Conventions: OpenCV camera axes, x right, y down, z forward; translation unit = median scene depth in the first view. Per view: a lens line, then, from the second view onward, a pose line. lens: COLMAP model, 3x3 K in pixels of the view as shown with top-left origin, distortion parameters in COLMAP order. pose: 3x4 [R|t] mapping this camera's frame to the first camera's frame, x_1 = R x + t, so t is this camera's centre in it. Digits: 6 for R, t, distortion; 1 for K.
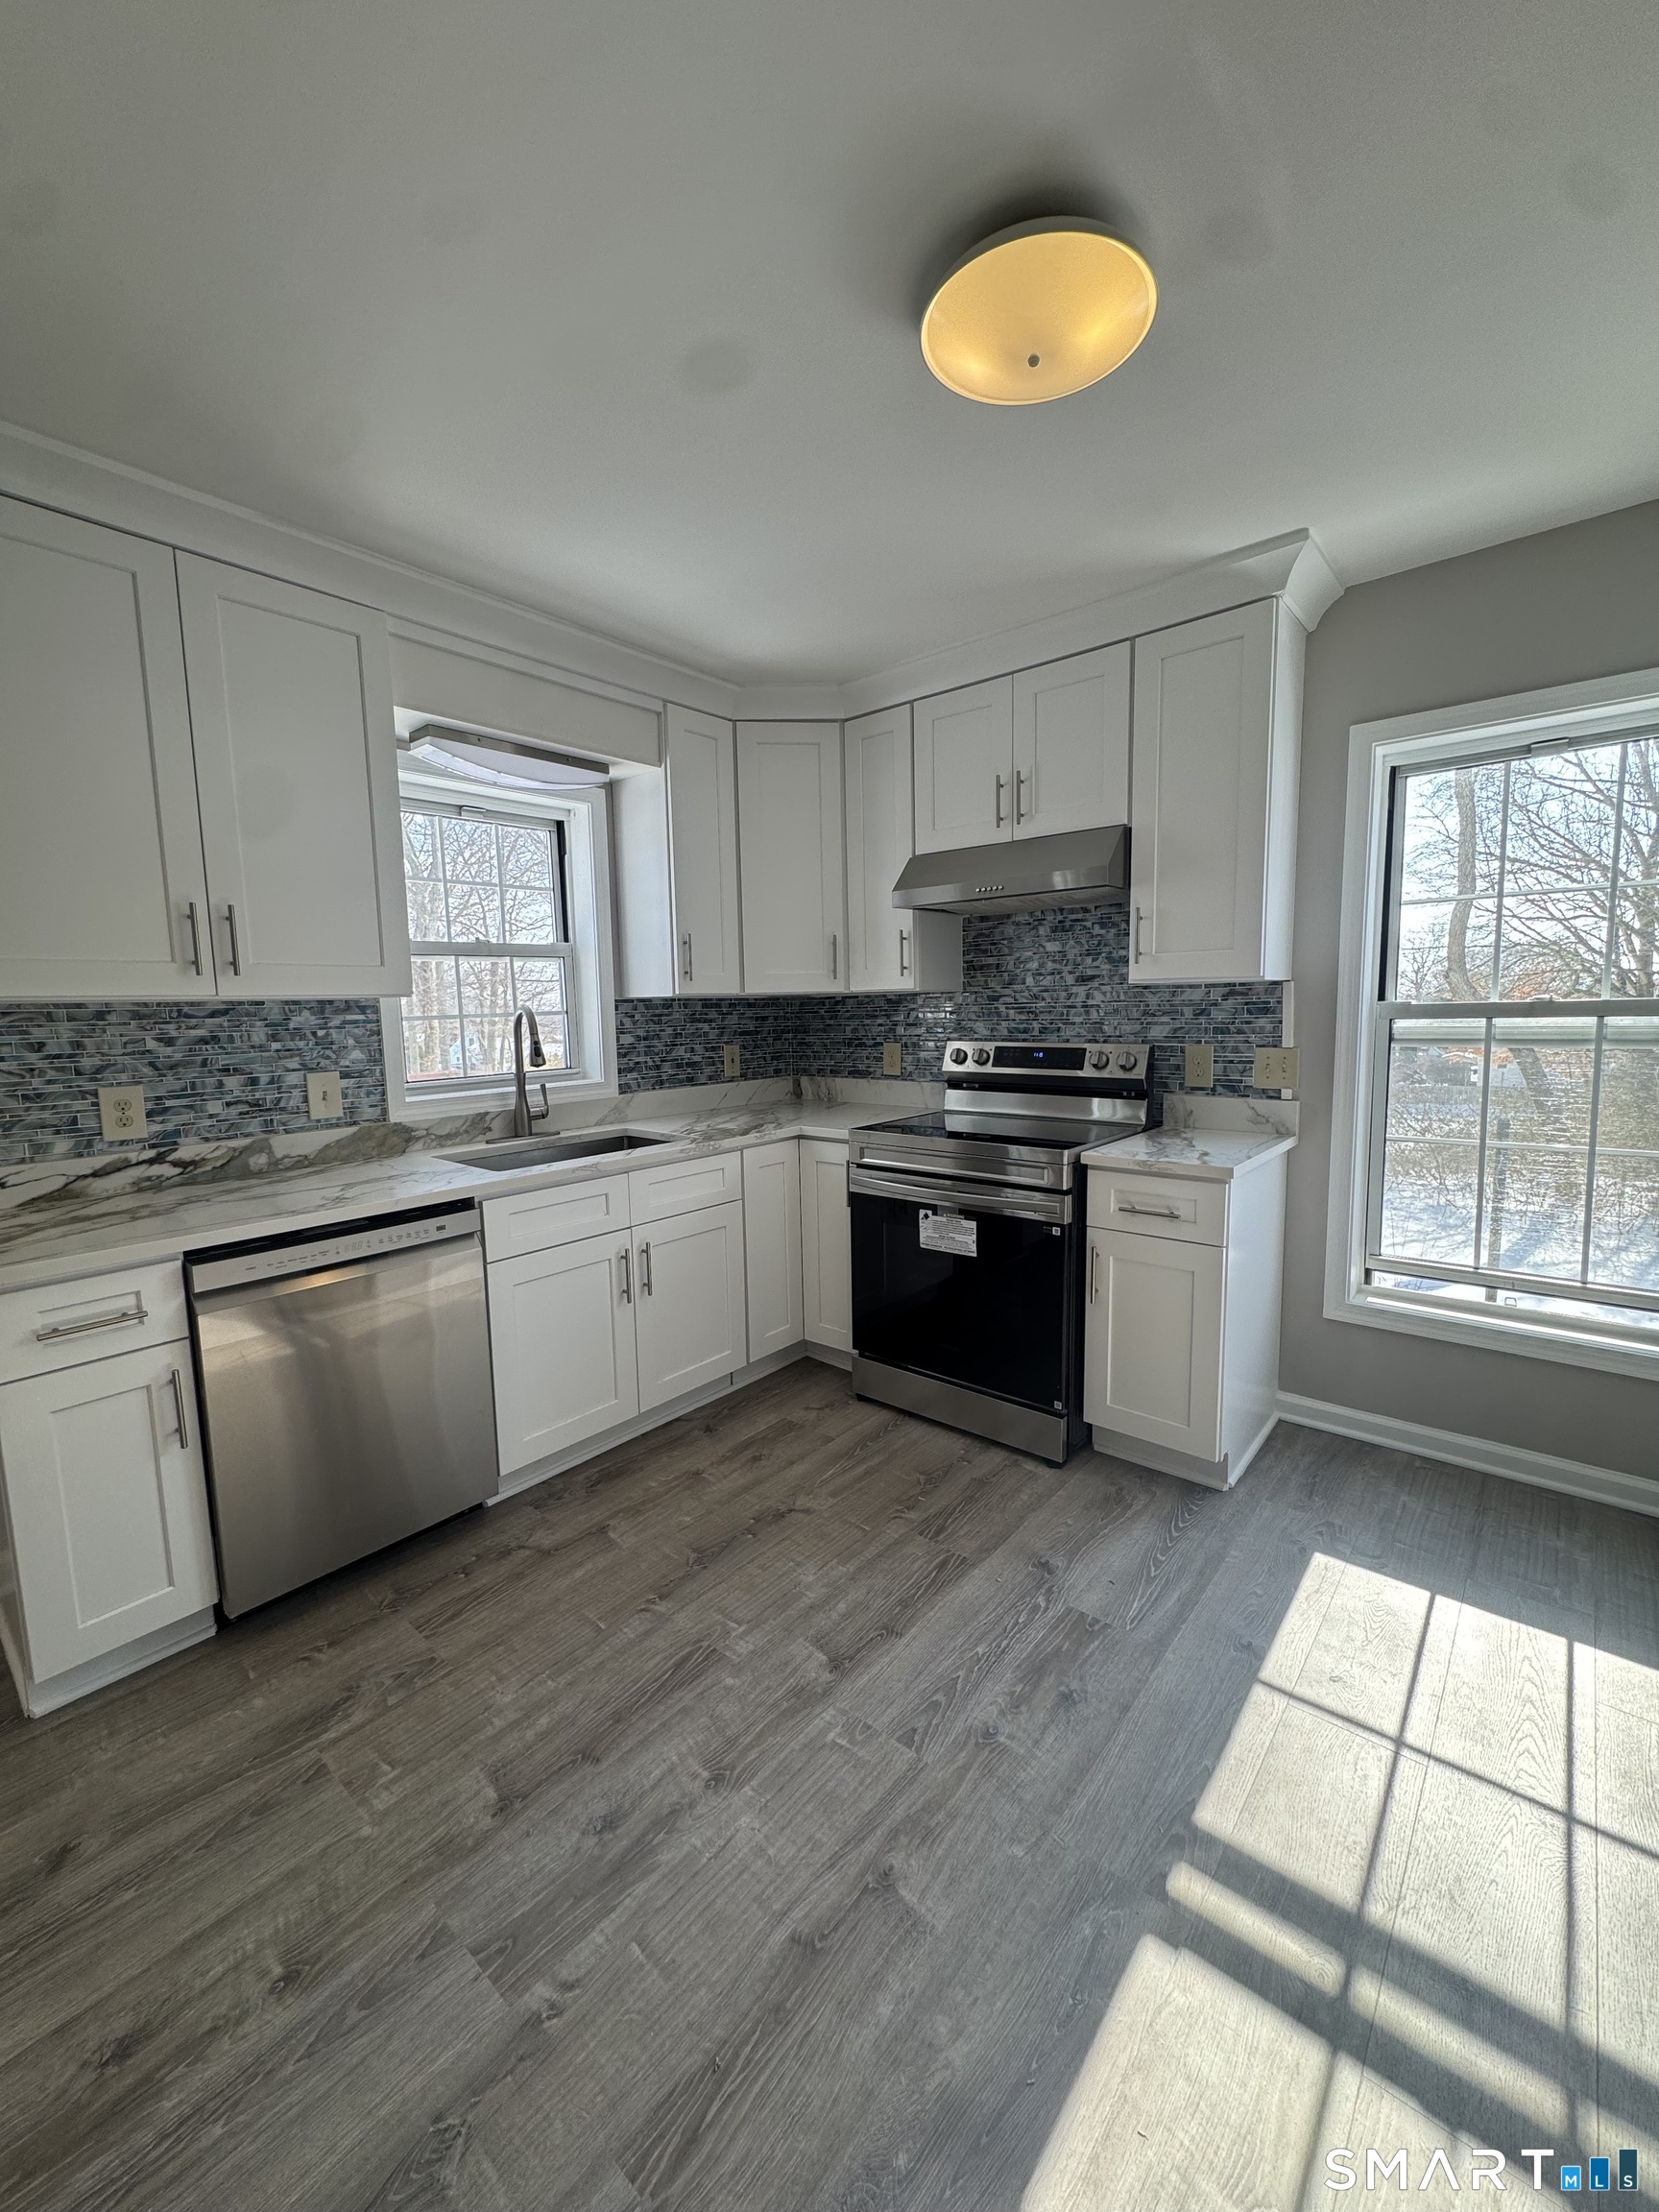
lens RADIAL K [[882.4, 0, 832.1], [0, 882.4, 1106.3], [0, 0, 1]] dist [-0.000630, -0.000063]
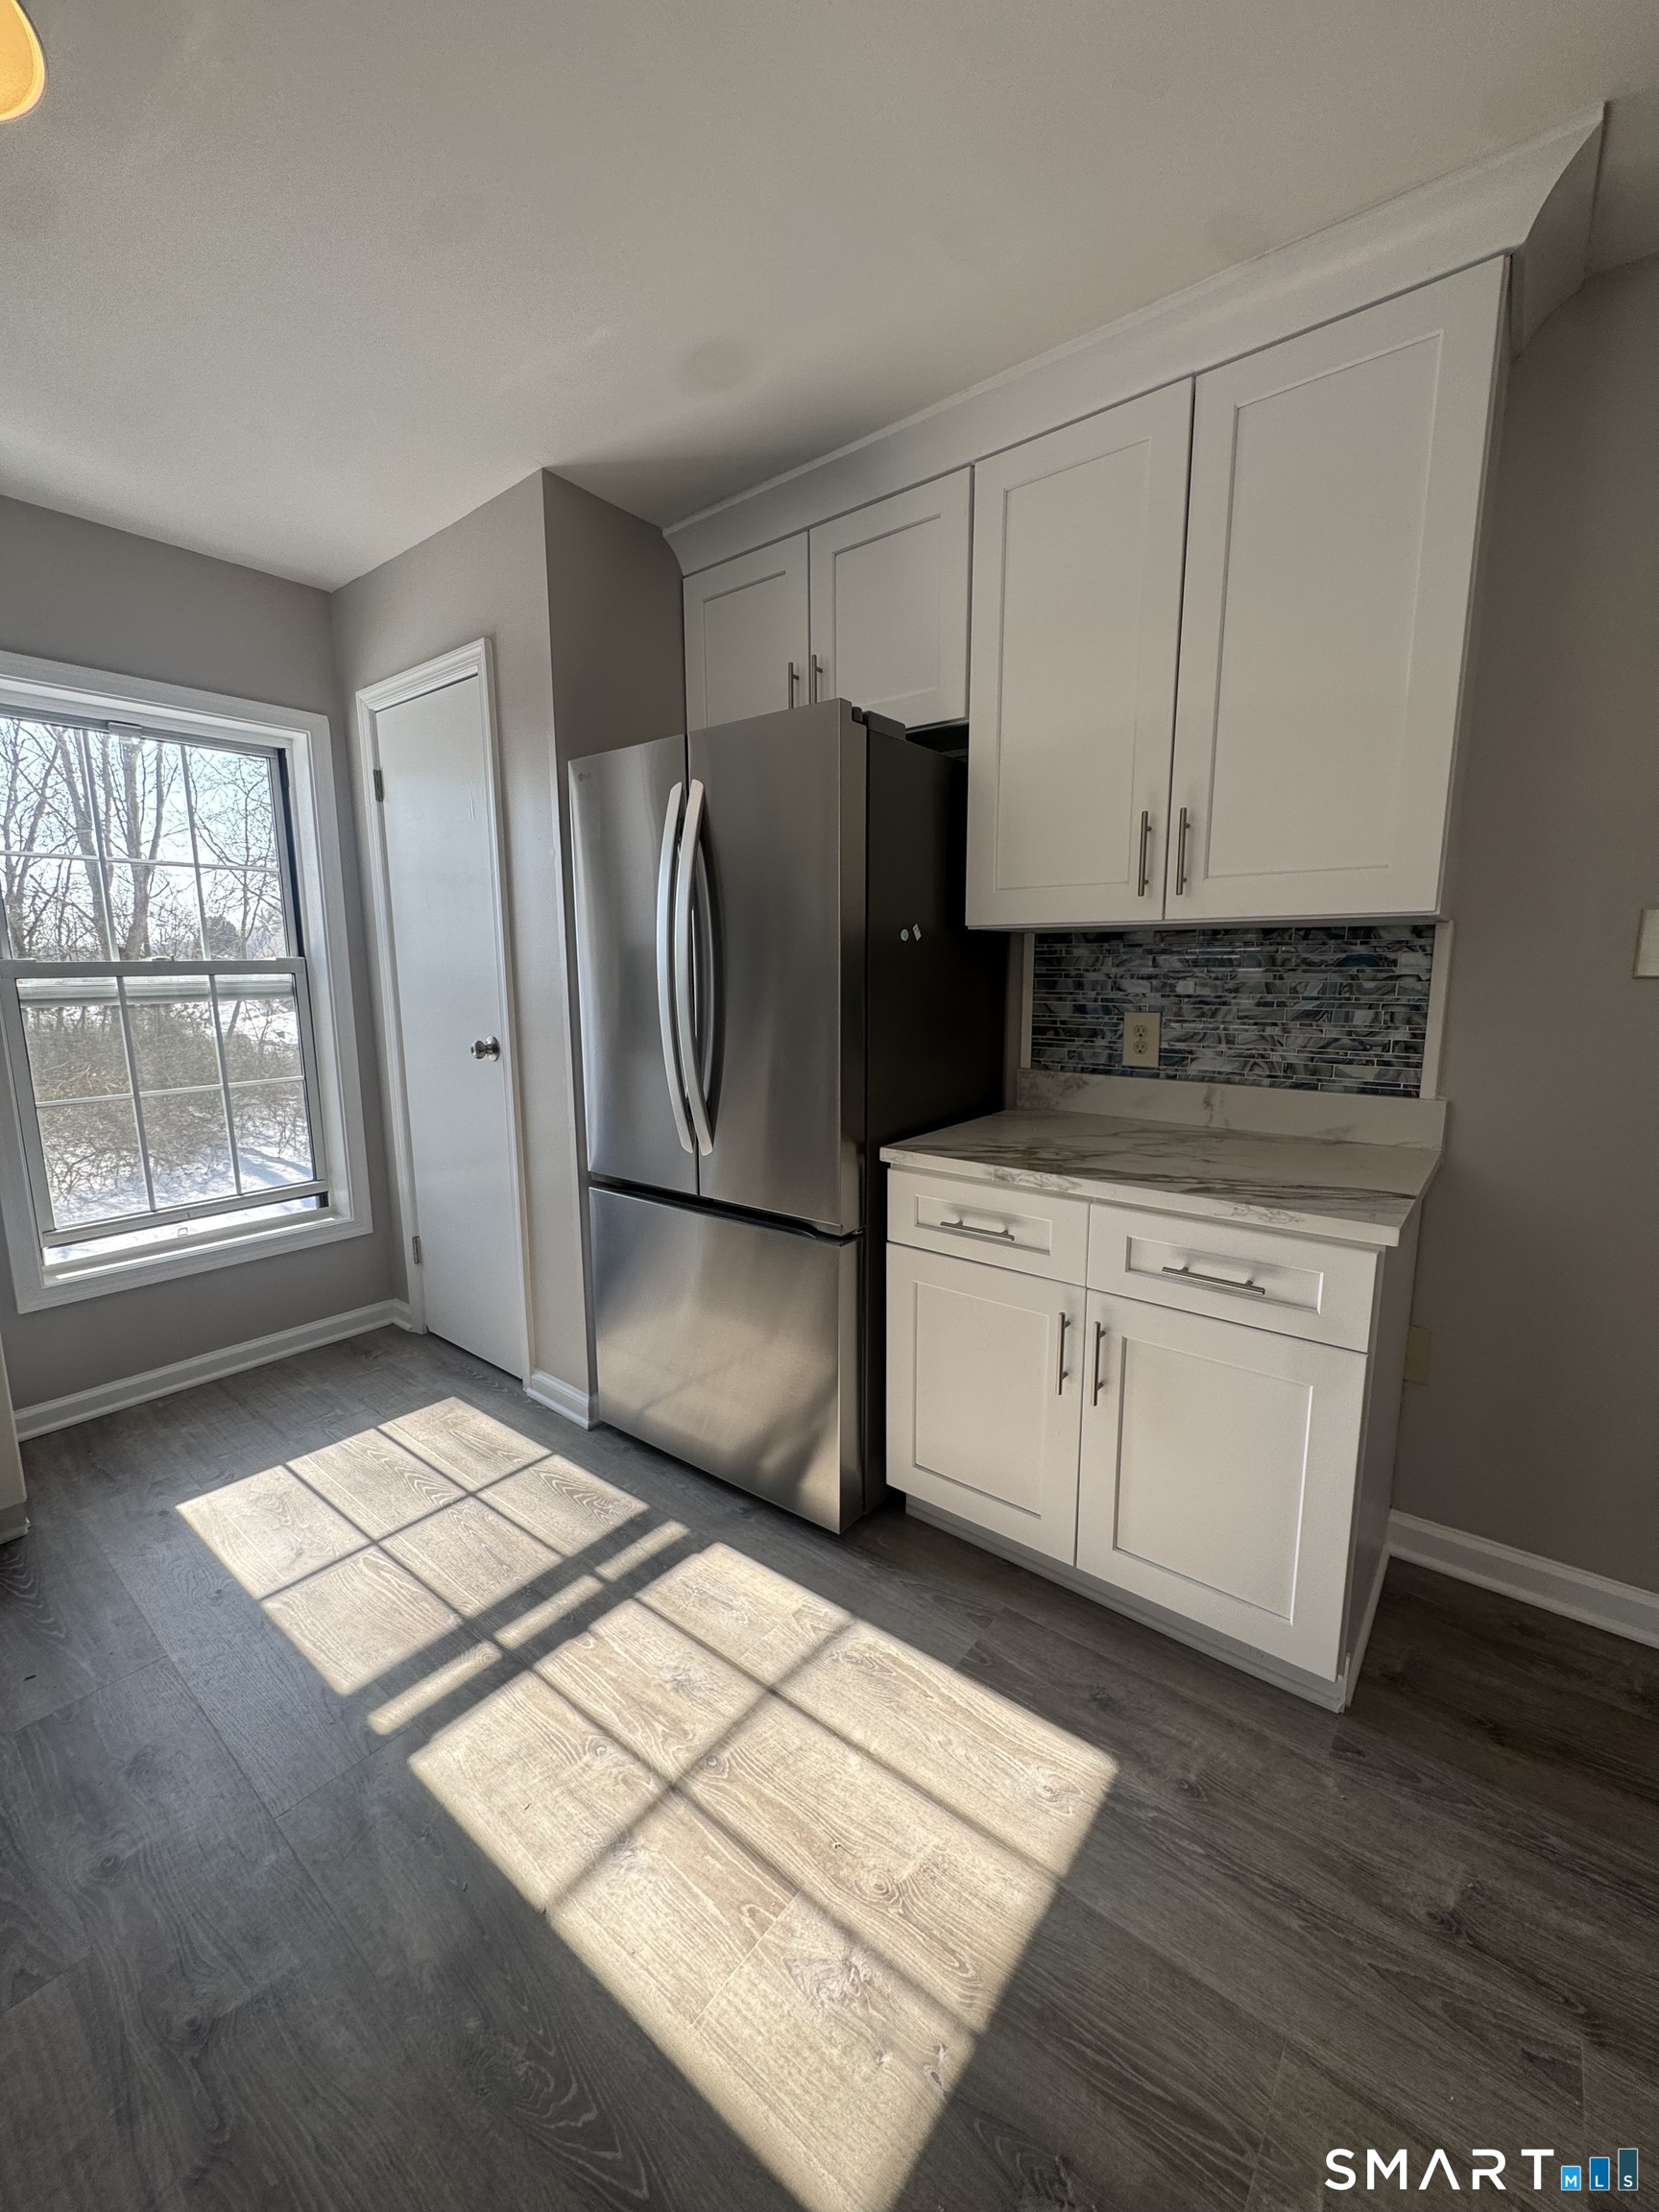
lens RADIAL K [[882.4, 0, 830.1], [0, 882.4, 1108.5], [0, 0, 1]] dist [-0.000630, -0.000063]
pose [[-0.033081, -0.142257, 0.989277, -1.422818], [0.113250, 0.982910, 0.145128, -0.008439], [-0.993016, 0.116836, -0.016405, 0.771437]]
